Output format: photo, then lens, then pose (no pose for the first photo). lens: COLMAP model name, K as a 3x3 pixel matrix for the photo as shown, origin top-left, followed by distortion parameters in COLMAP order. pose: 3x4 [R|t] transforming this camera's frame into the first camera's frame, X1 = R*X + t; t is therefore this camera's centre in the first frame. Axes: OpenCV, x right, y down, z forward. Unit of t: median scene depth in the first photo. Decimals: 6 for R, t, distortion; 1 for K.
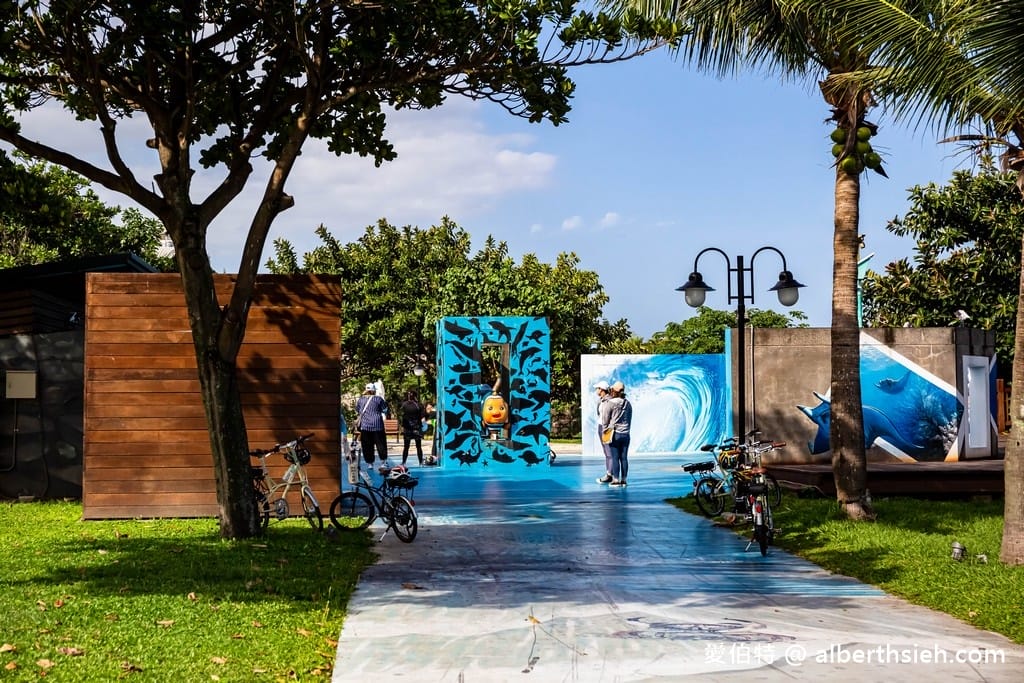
lens RADIAL K [[1634.3, 0, 511.9], [0, 1634.3, 342.3], [0, 0, 1]] dist [0.007732, 0.000000]
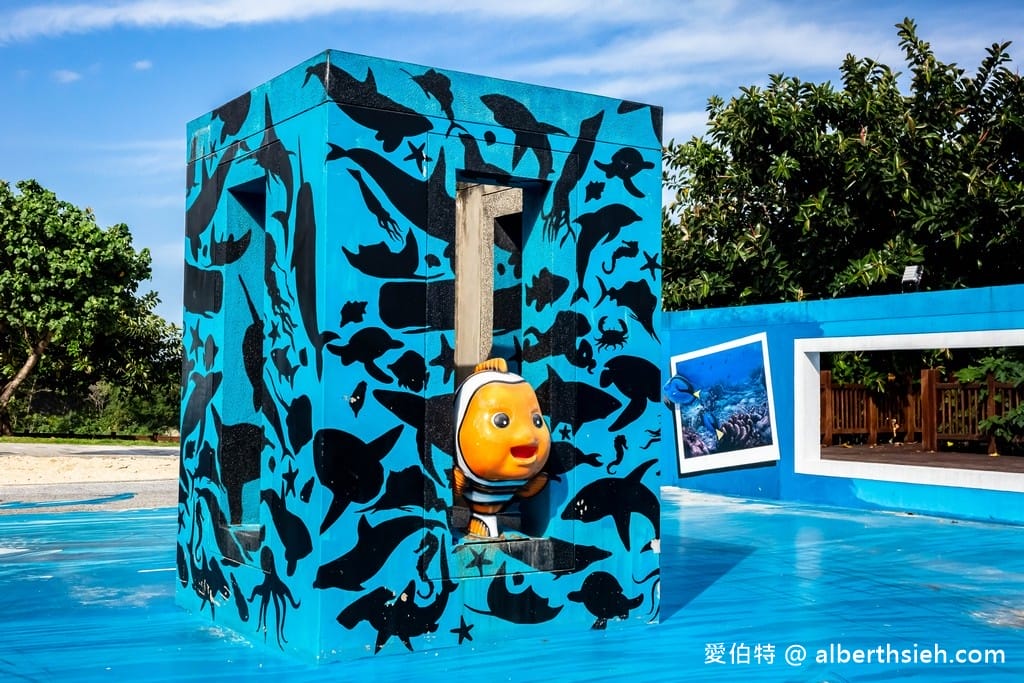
lens RADIAL K [[1212.3, 0, 513.6], [0, 1212.3, 341.6], [0, 0, 1]] dist [0.011255, 0.000000]
pose [[0.901782, 0.031807, 0.431020, -0.093567], [-0.026879, 0.999485, -0.017521, 0.030987], [-0.431355, 0.004214, 0.902172, 0.820725]]
